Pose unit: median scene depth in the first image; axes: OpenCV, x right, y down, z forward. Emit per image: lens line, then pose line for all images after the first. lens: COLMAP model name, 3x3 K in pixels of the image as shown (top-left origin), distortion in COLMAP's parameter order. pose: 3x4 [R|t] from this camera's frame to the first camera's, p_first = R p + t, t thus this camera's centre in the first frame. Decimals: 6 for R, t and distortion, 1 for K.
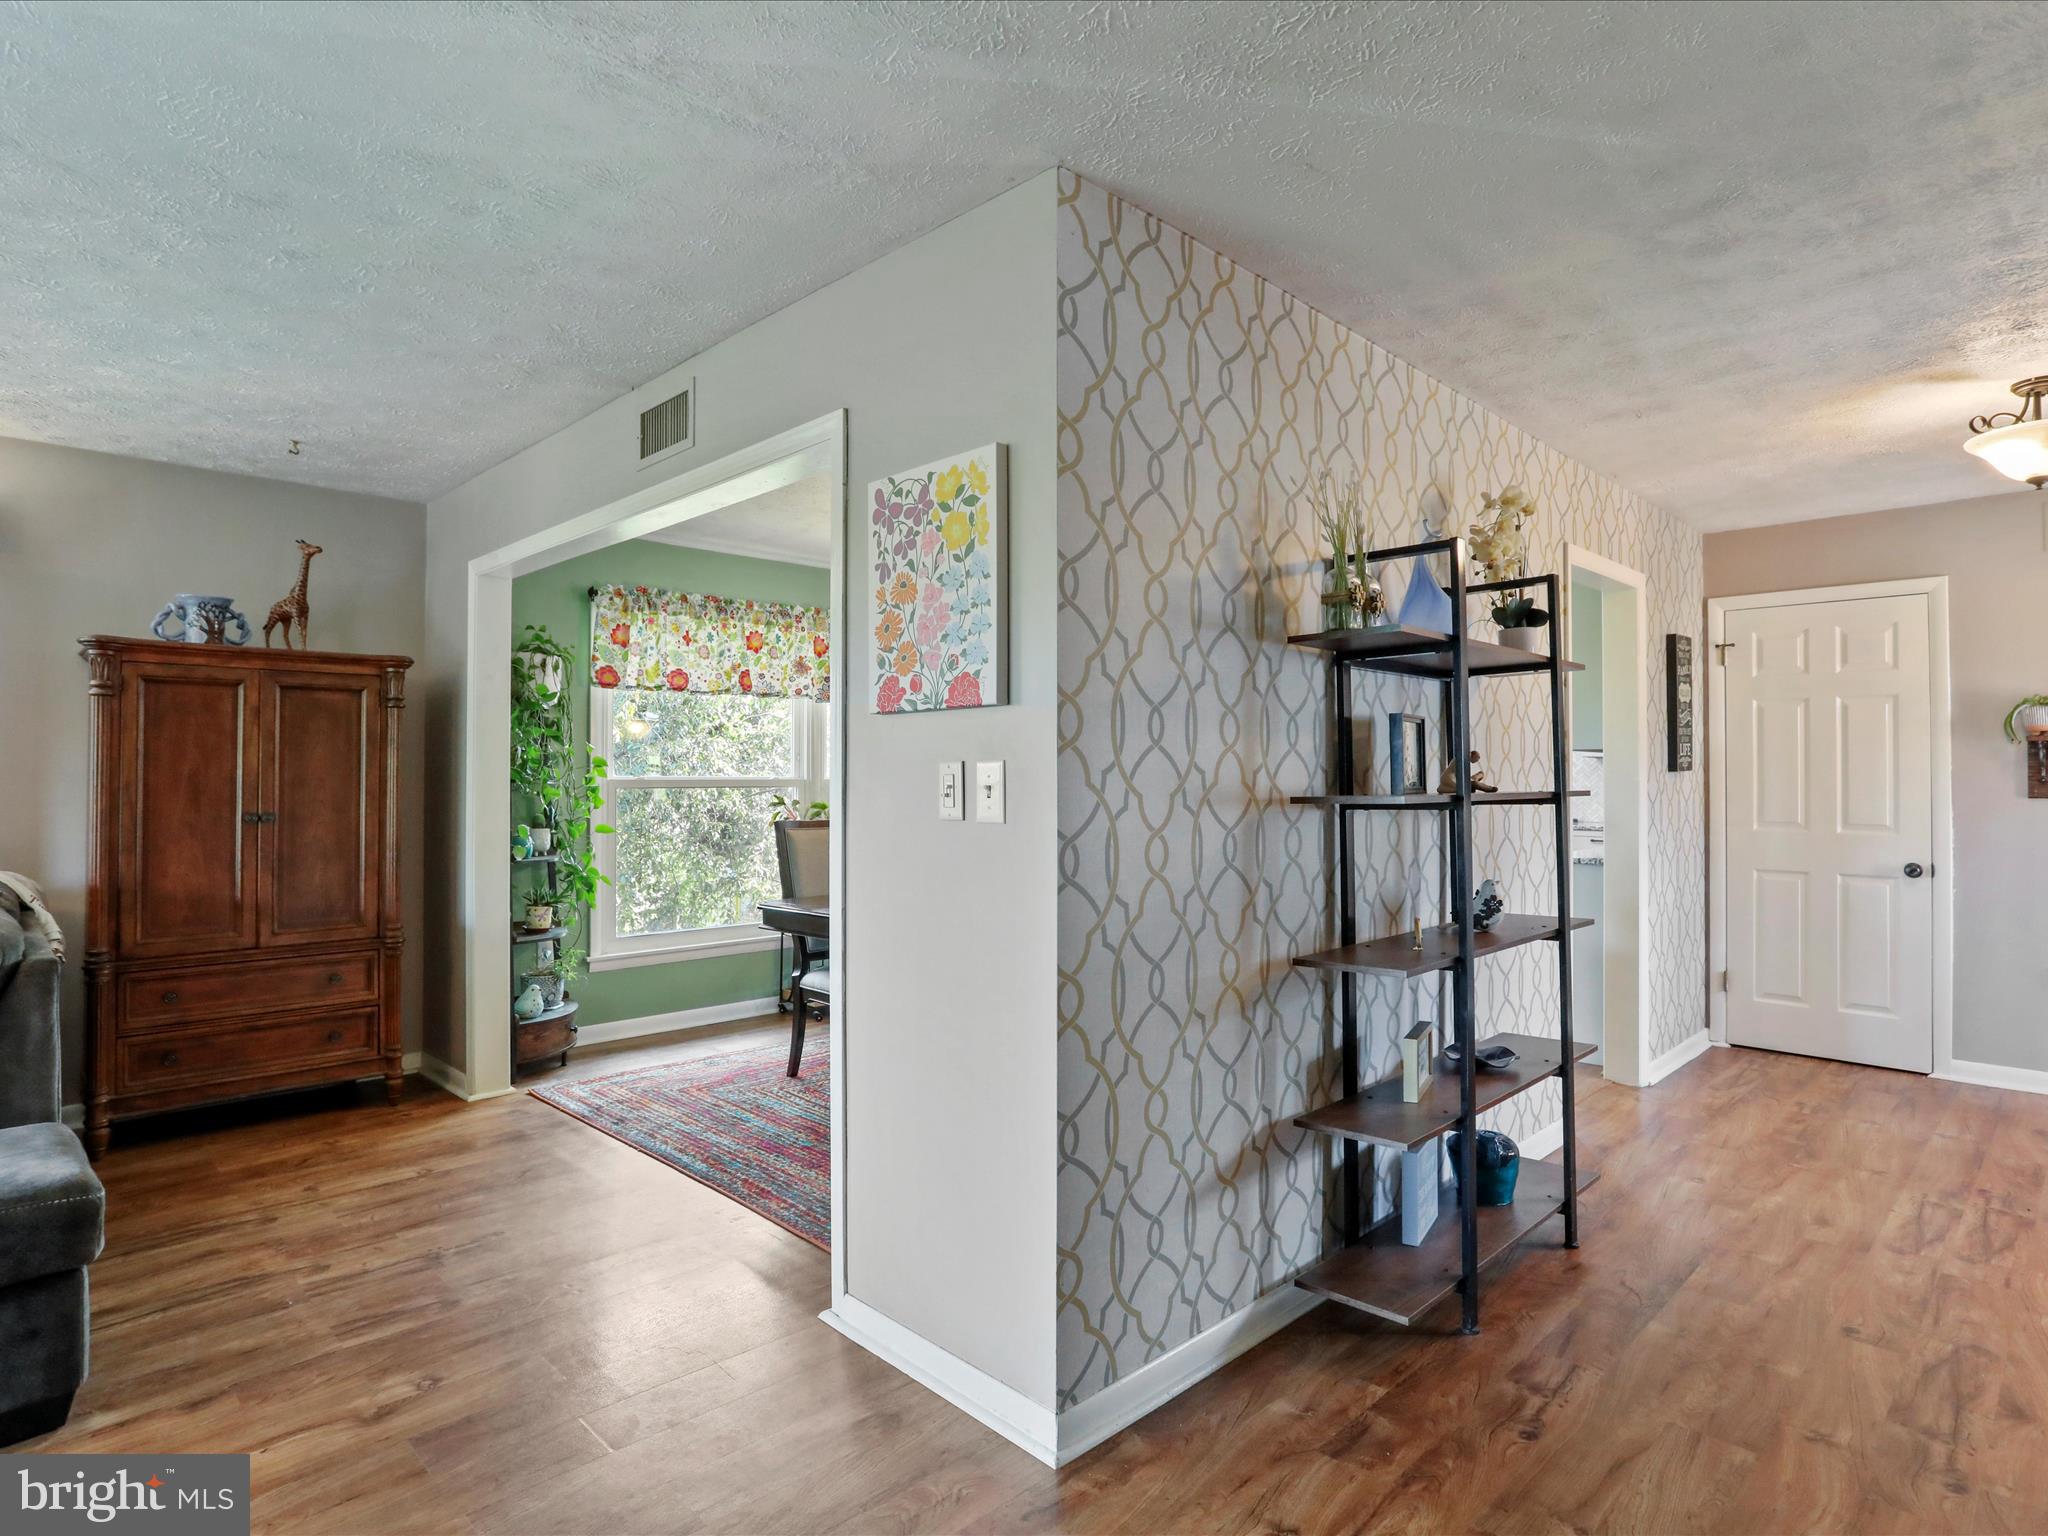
lens RADIAL K [[1114.3, 0, 1032.7], [0, 1114.3, 767.7], [0, 0, 1]] dist [-0.000735, 0.000152]
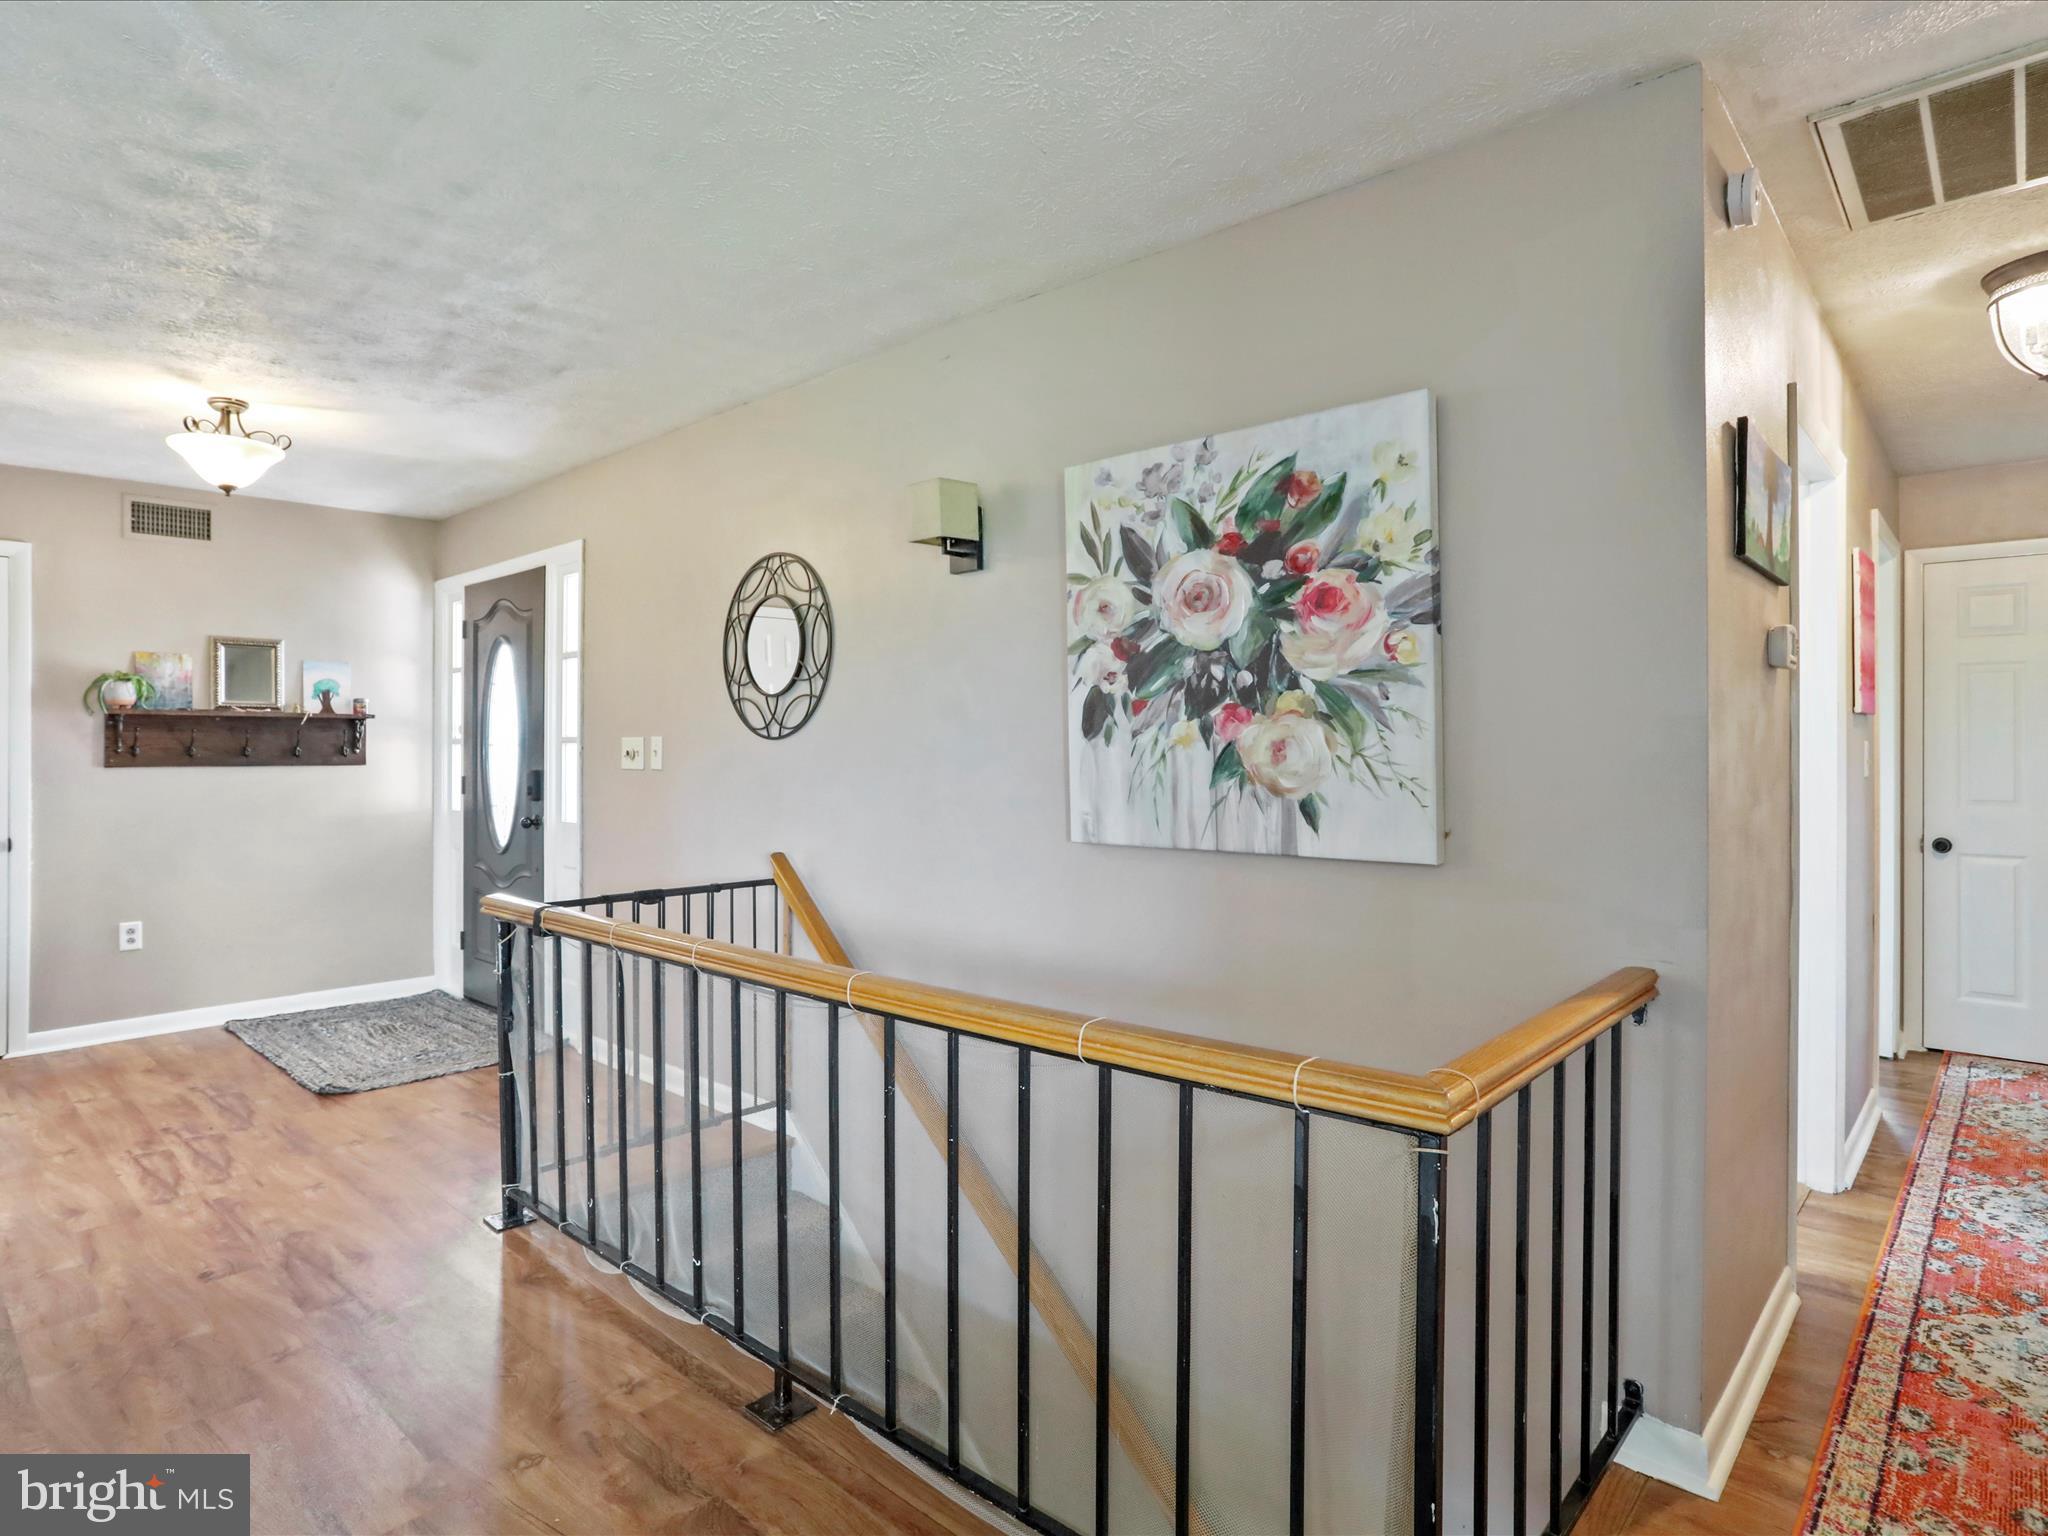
lens RADIAL K [[1114.3, 0, 1032.7], [0, 1114.3, 757.2], [0, 0, 1]] dist [-0.000735, 0.000152]
pose [[-0.045767, -0.012562, 0.998873, -0.288900], [-0.004530, 0.999913, 0.012368, 0.001226], [-0.998942, -0.003959, -0.045820, 0.230113]]
